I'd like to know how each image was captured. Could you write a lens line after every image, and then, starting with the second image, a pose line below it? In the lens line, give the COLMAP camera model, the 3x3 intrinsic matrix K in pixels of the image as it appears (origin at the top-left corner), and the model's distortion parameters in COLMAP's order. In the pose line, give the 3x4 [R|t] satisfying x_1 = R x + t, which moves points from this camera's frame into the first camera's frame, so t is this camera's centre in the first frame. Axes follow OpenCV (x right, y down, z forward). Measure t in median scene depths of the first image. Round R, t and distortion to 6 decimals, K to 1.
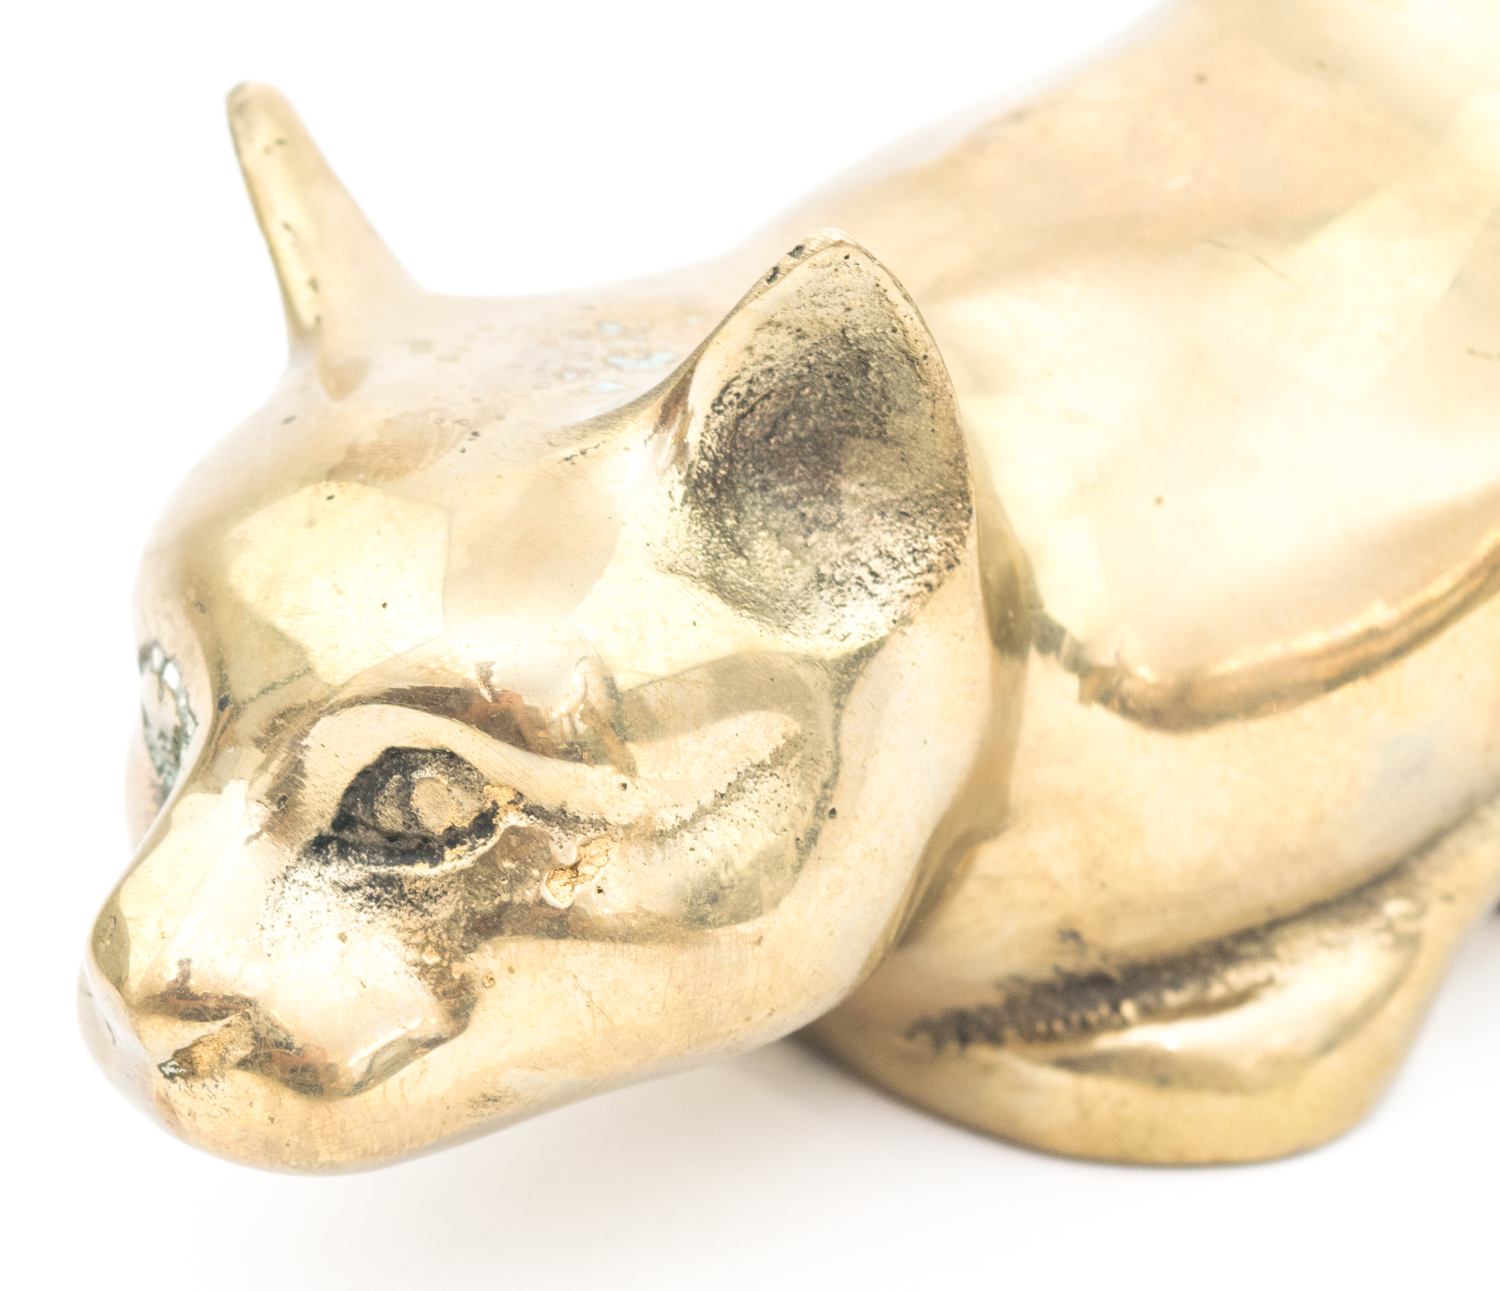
lens RADIAL K [[4952.1, 0, 746.9], [0, 4952.1, 644.0], [0, 0, 1]] dist [-0.011044, 0.000000]
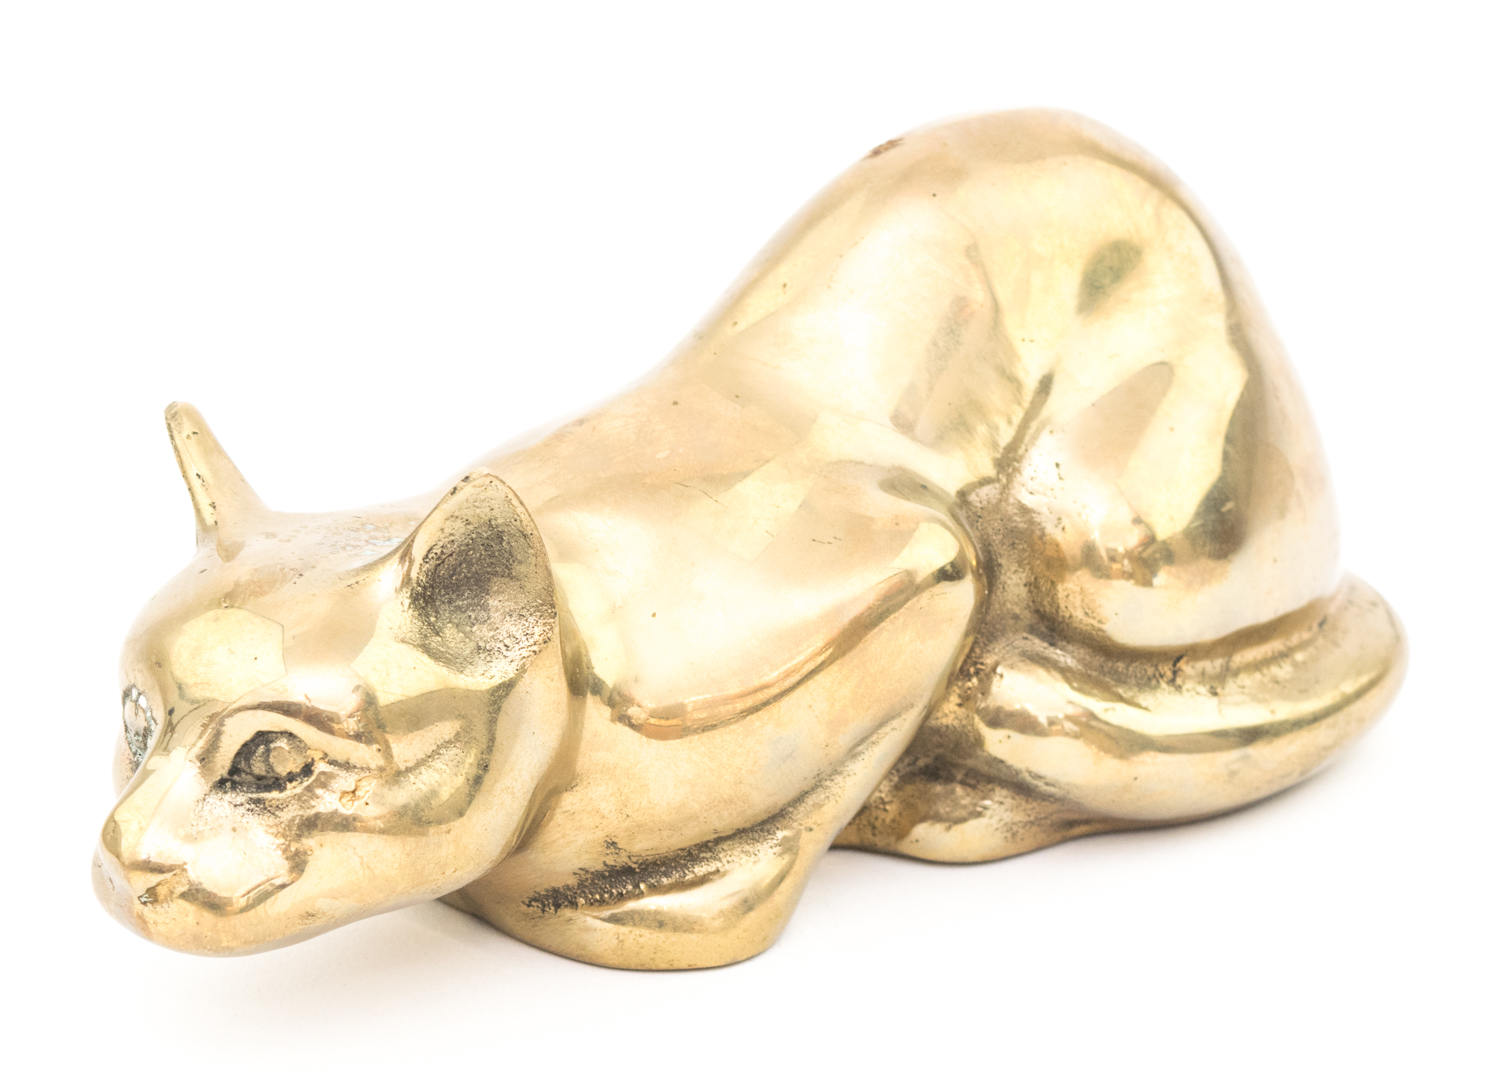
lens RADIAL K [[2829.2, 0, 752.0], [0, 2829.2, 549.0], [0, 0, 1]] dist [-0.013549, 0.000000]
pose [[0.993863, -0.005838, 0.110462, -0.001187], [0.013810, 0.997342, -0.071547, 0.028383], [-0.109751, 0.072633, 0.991302, -0.121041]]
